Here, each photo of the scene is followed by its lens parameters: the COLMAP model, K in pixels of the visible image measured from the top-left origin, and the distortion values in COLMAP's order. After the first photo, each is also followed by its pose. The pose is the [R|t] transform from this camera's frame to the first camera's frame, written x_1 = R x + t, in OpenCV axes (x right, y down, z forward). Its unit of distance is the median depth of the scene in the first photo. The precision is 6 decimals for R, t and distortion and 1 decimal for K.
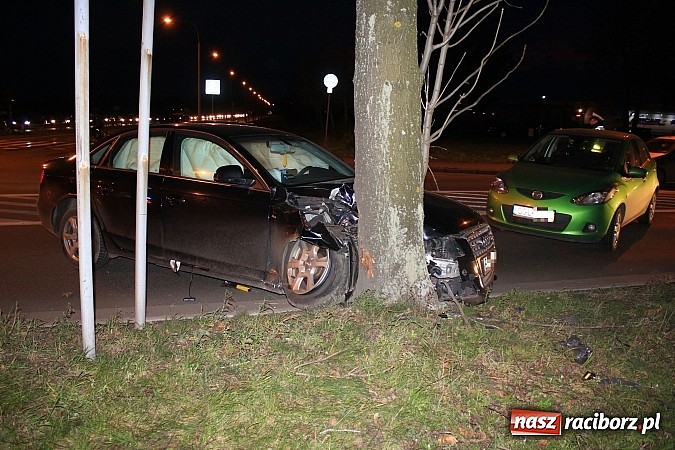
lens RADIAL K [[550.6, 0, 337.5], [0, 550.6, 225.0], [0, 0, 1]] dist [-0.174132, 0.154542]
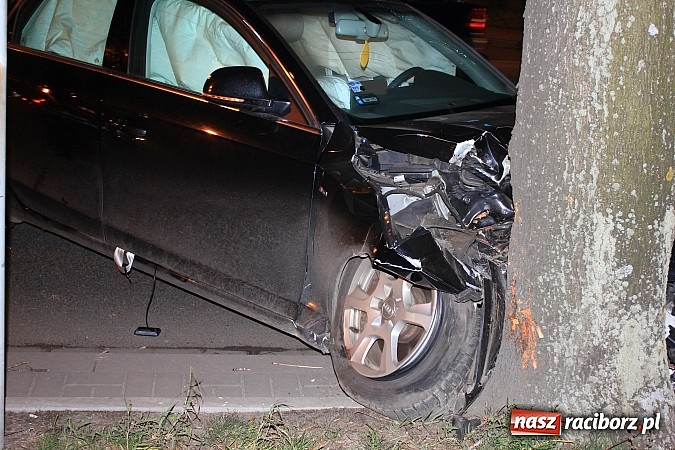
lens RADIAL K [[863.1, 0, 337.5], [0, 863.1, 225.0], [0, 0, 1]] dist [-0.056707, 0.044985]
pose [[0.986701, 0.089669, -0.135572, -0.005882], [-0.073024, 0.989701, 0.123127, -0.082734], [0.145216, -0.111590, 0.983087, 0.323145]]
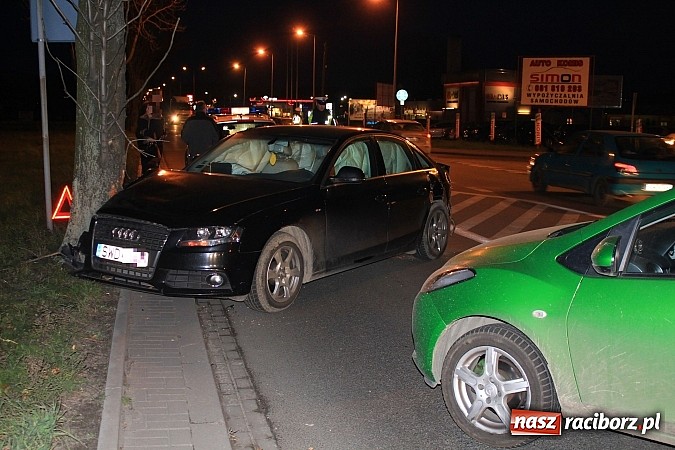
lens RADIAL K [[823.6, 0, 337.5], [0, 823.6, 225.0], [0, 0, 1]] dist [-0.071800, -0.009474]
pose [[-0.054385, 0.093496, -0.994133, 1.914484], [-0.207027, 0.972917, 0.102826, -0.241068], [0.976822, 0.211405, -0.033555, 1.601159]]
